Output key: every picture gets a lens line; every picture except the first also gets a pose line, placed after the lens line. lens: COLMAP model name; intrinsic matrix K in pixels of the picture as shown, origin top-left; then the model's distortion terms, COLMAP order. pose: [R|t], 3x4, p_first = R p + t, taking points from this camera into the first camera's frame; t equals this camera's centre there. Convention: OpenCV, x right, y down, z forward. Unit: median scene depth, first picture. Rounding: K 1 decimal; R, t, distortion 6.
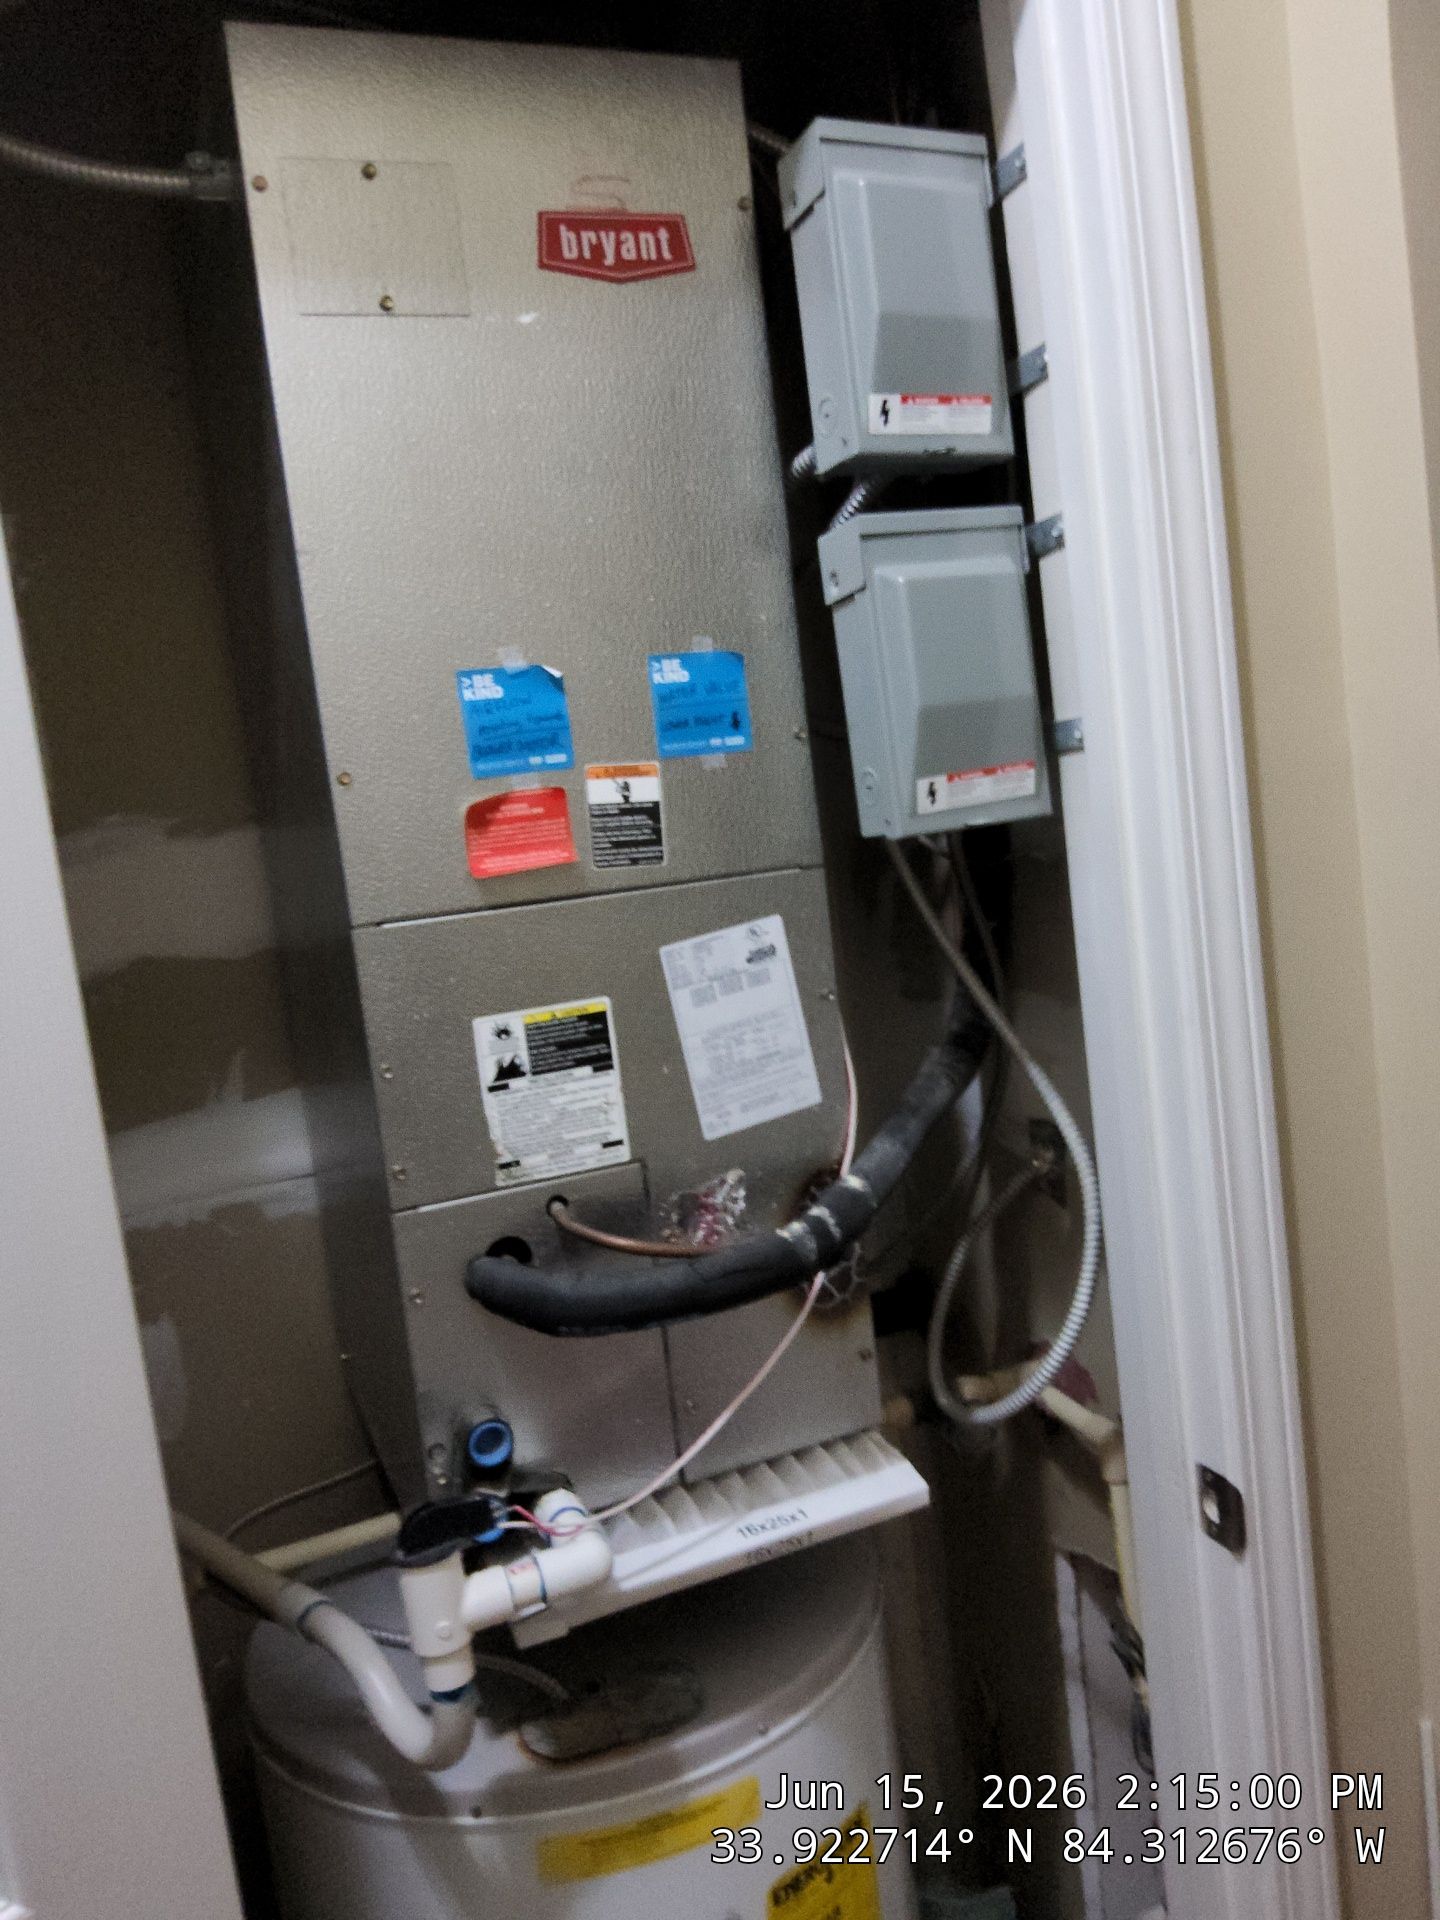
lens RADIAL K [[1461.5, 0, 720.0], [0, 1461.5, 960.0], [0, 0, 1]] dist [0.081458, -0.160506]
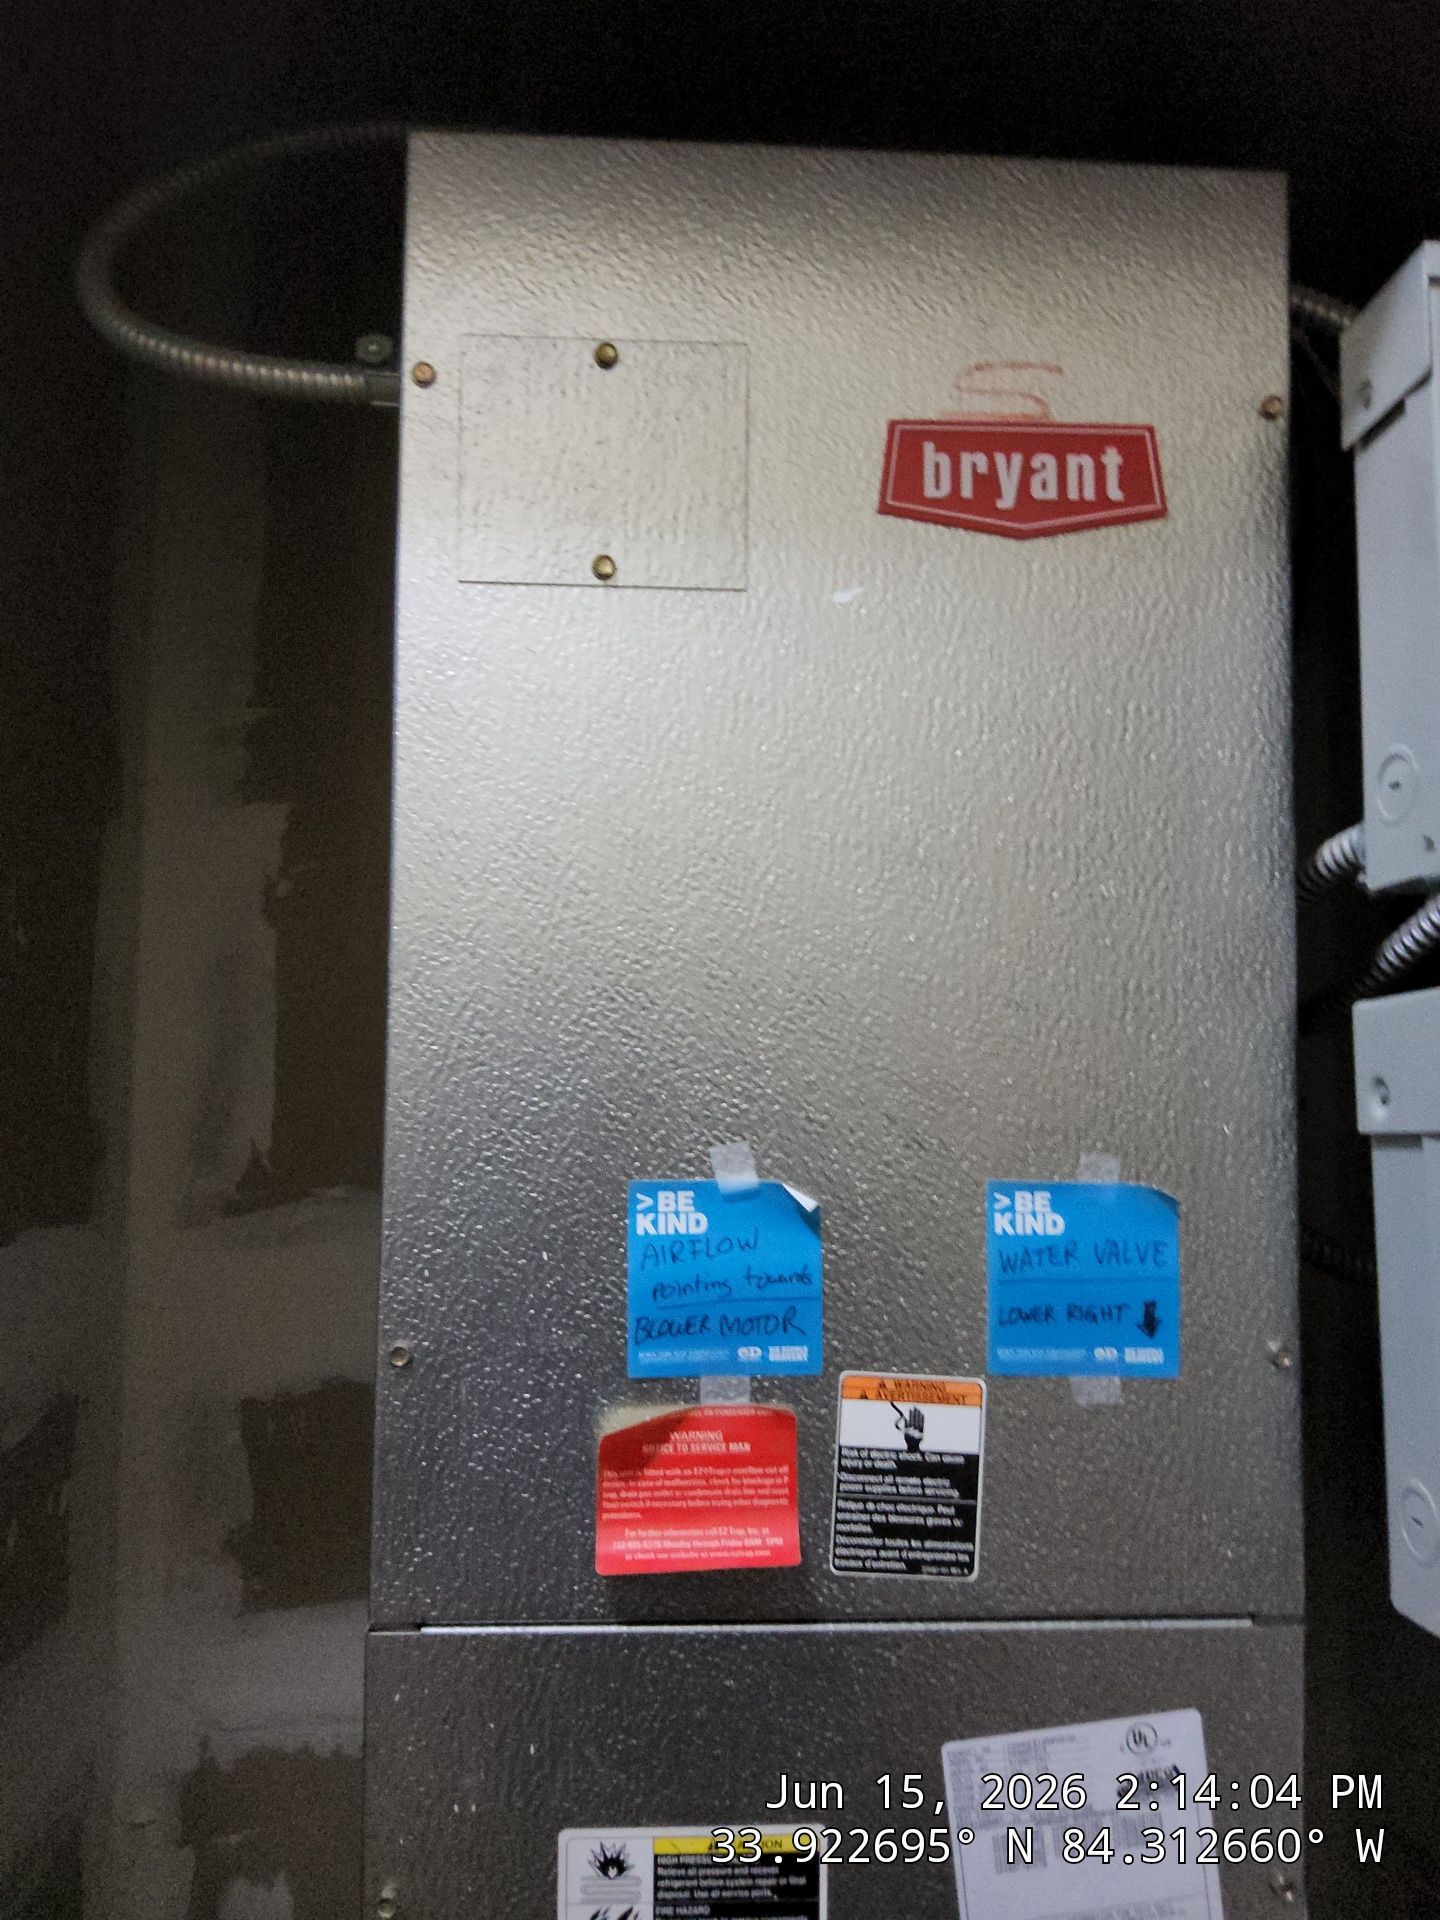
lens RADIAL K [[1461.5, 0, 720.0], [0, 1461.5, 960.0], [0, 0, 1]] dist [0.081458, -0.160506]
pose [[0.935452, 0.105743, -0.337266, 0.032468], [-0.157305, 0.979043, -0.129348, -0.205221], [0.316520, 0.174052, 0.932481, 0.456684]]
